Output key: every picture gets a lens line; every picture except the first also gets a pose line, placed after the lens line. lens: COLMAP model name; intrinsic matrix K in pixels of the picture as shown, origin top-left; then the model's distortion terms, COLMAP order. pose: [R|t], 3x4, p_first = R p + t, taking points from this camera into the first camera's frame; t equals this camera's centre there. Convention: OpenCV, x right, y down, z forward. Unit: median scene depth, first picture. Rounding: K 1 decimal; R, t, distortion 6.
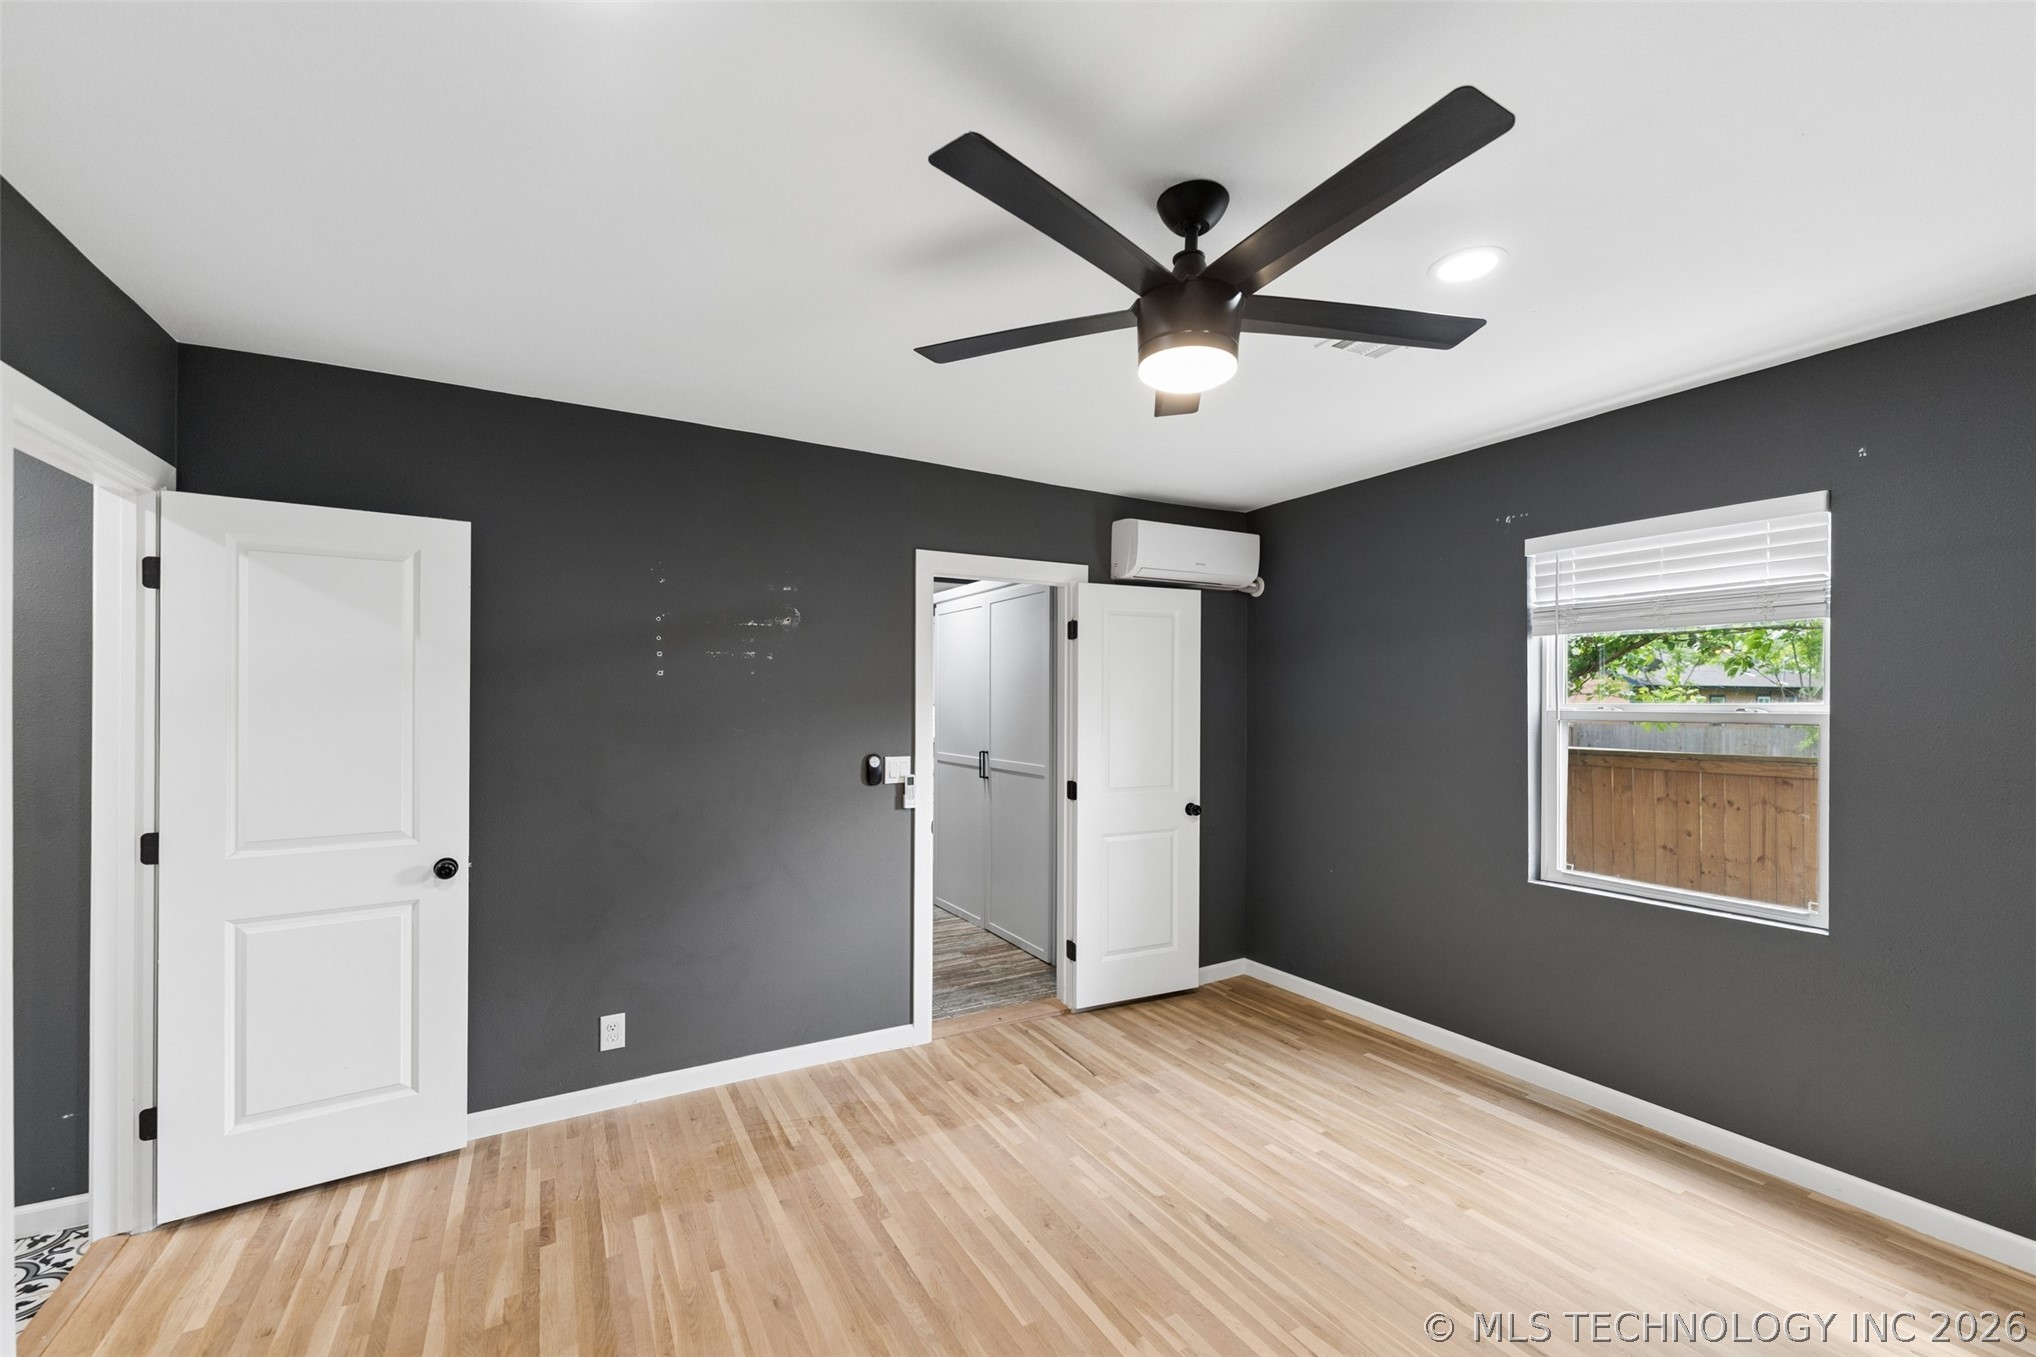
lens RADIAL K [[821.9, 0, 1018.5], [0, 821.9, 706.4], [0, 0, 1]] dist [-0.000146, -0.000073]
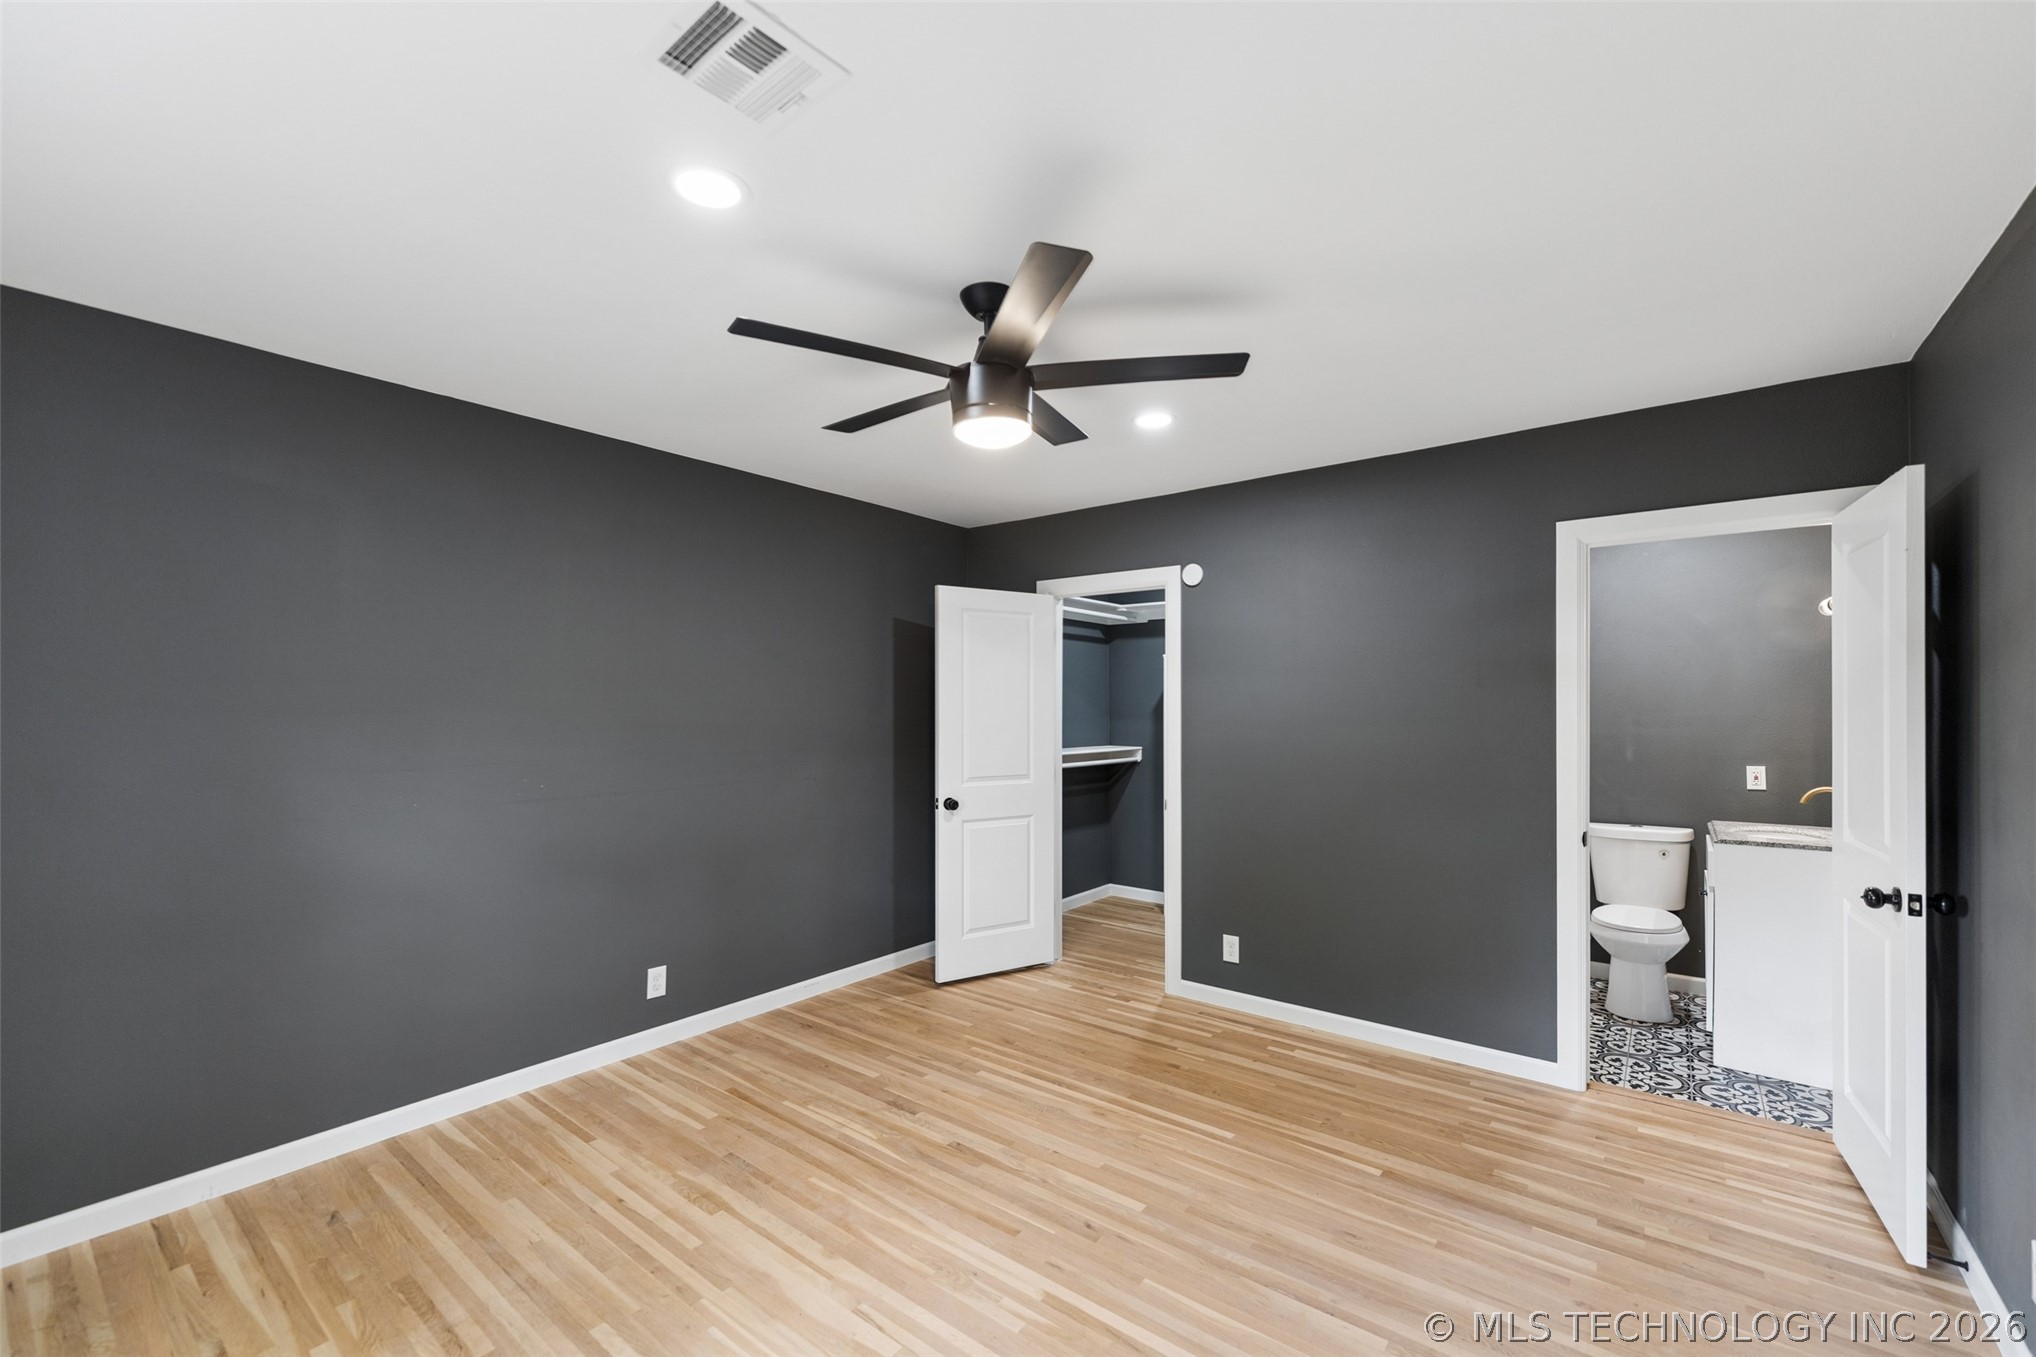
lens RADIAL K [[821.9, 0, 1018.5], [0, 821.9, 706.4], [0, 0, 1]] dist [-0.000146, -0.000073]
pose [[-0.927232, -0.003031, -0.374476, 0.529214], [-0.002693, 0.999995, -0.001426, 0.010106], [0.374478, -0.000314, -0.927236, 1.814473]]
